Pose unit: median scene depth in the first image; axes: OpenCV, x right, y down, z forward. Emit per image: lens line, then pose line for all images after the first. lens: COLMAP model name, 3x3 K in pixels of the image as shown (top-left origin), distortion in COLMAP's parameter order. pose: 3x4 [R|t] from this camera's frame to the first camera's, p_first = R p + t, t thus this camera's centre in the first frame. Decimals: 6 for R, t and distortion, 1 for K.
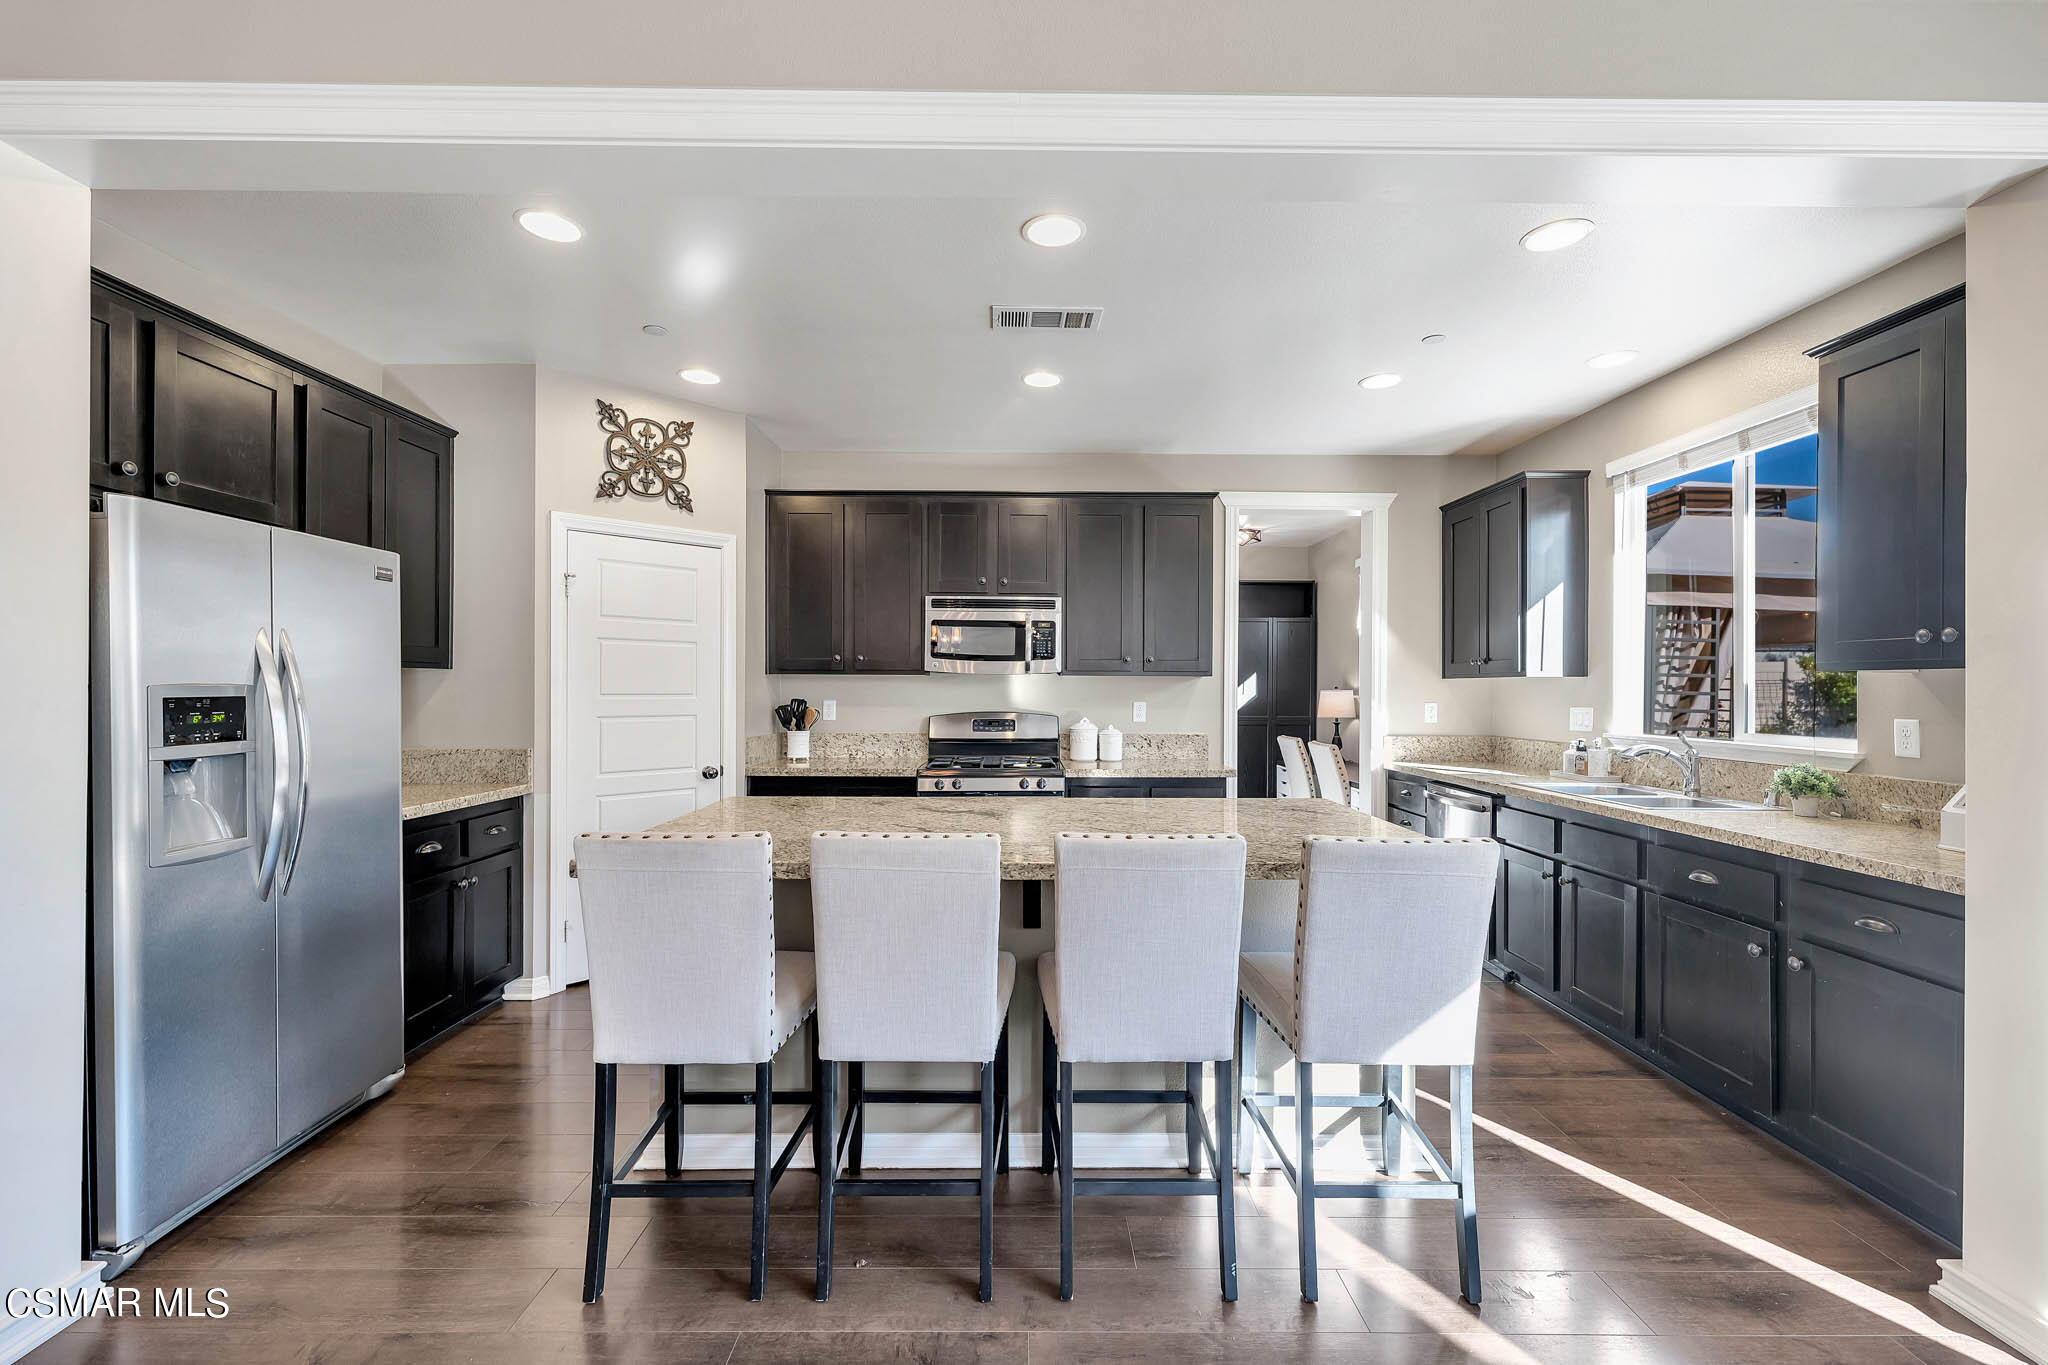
lens RADIAL K [[822.6, 0, 1028.9], [0, 822.6, 685.7], [0, 0, 1]] dist [0.007043, 0.000347]
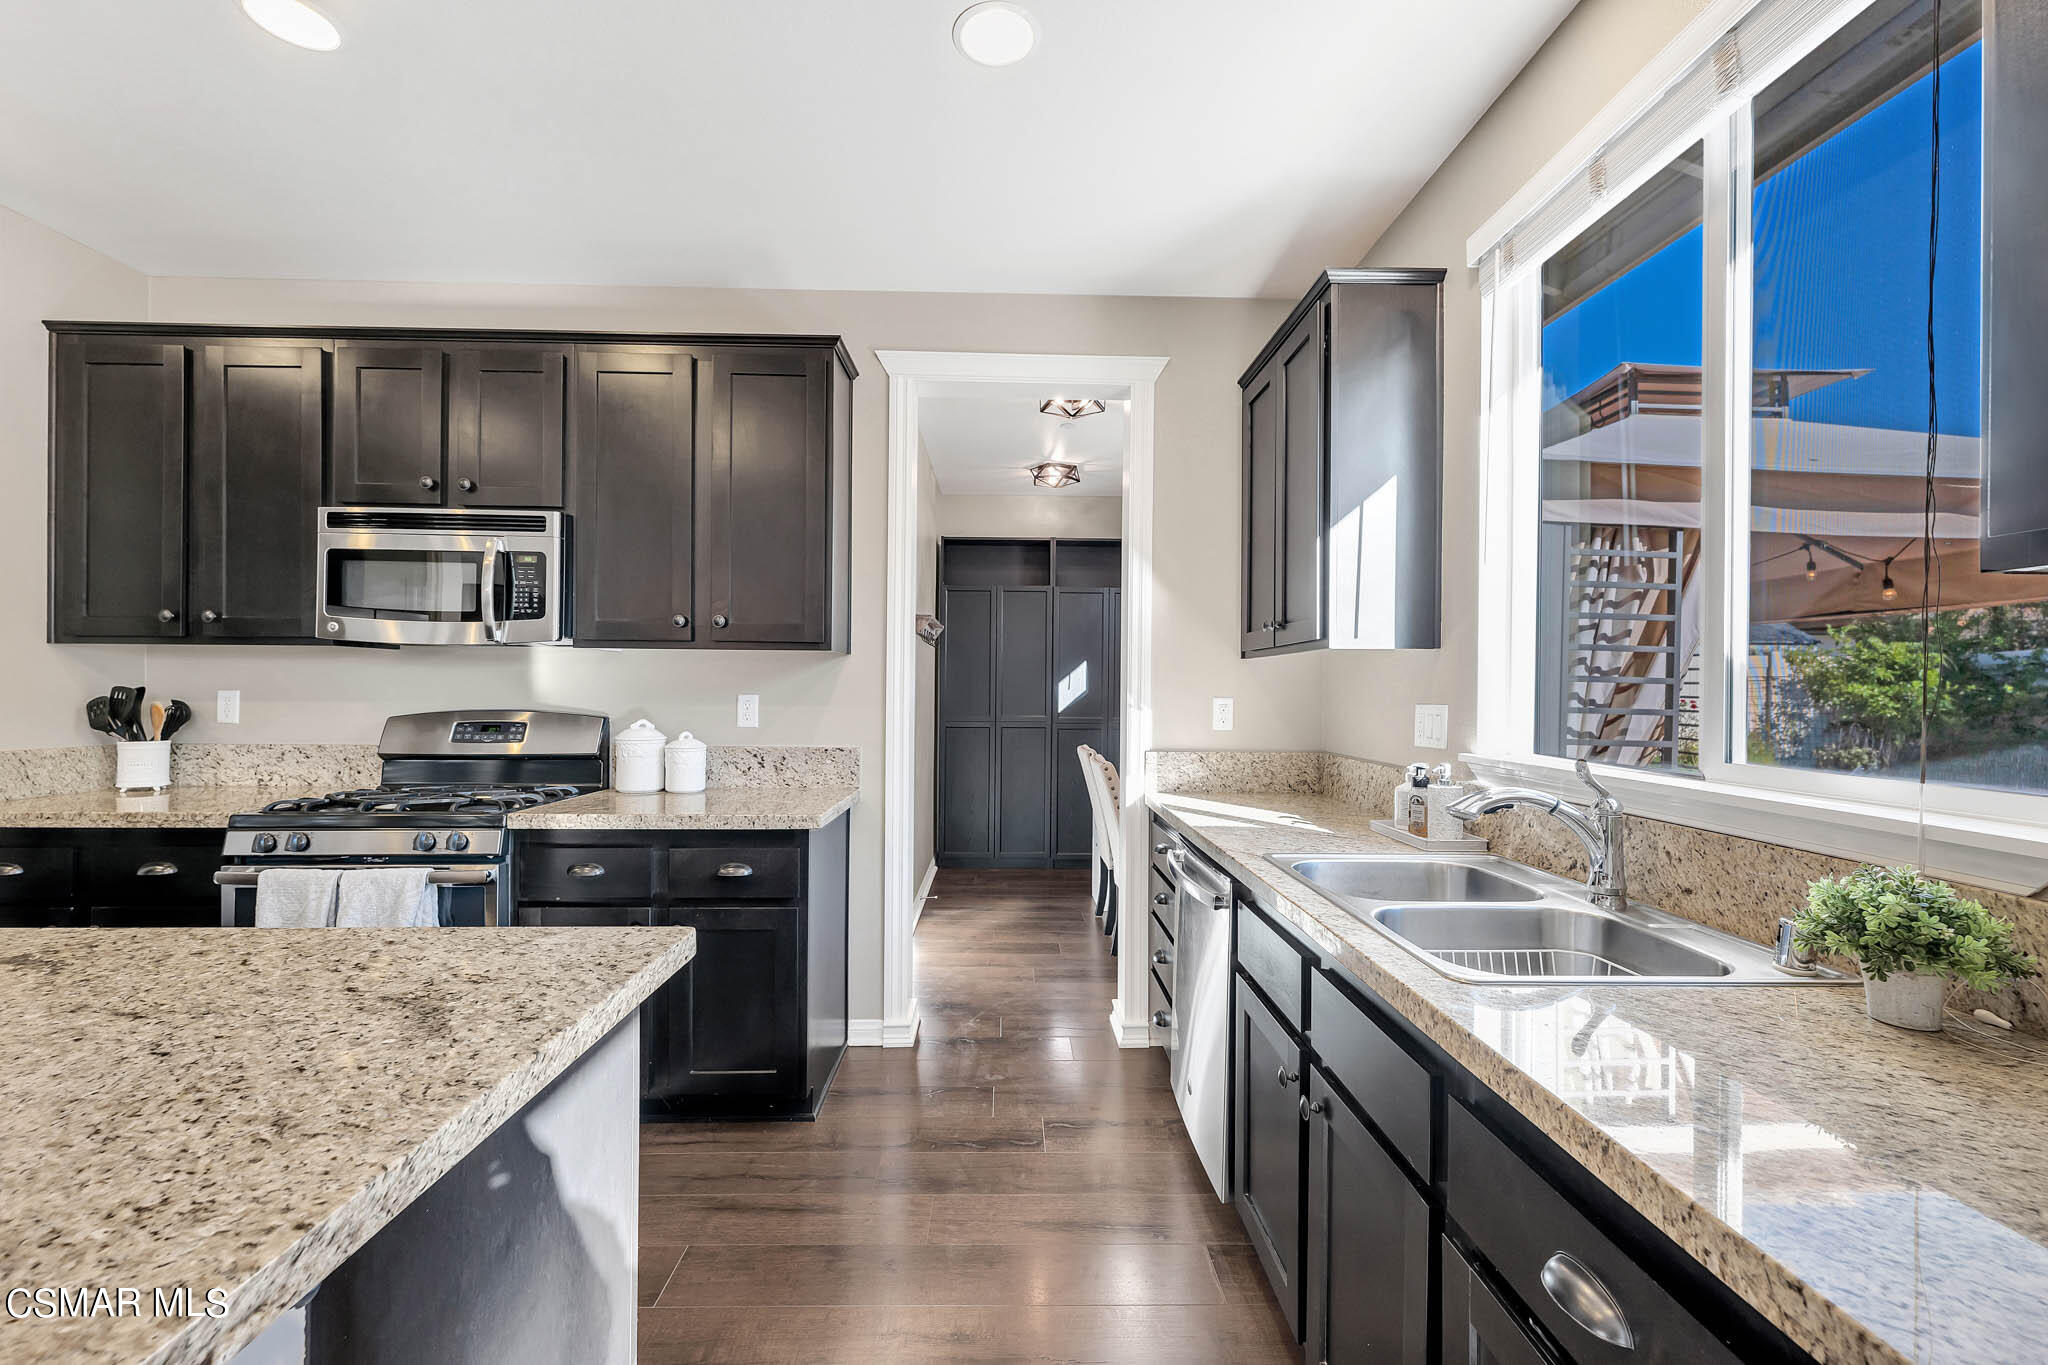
lens RADIAL K [[831.1, 0, 1020.8], [0, 831.1, 685.3], [0, 0, 1]] dist [0.000667, -0.000409]
pose [[0.999929, 0.003259, 0.011497, 0.371802], [-0.003260, 0.999995, 0.000084, 0.013923], [-0.011497, -0.000121, 0.999934, 0.430991]]
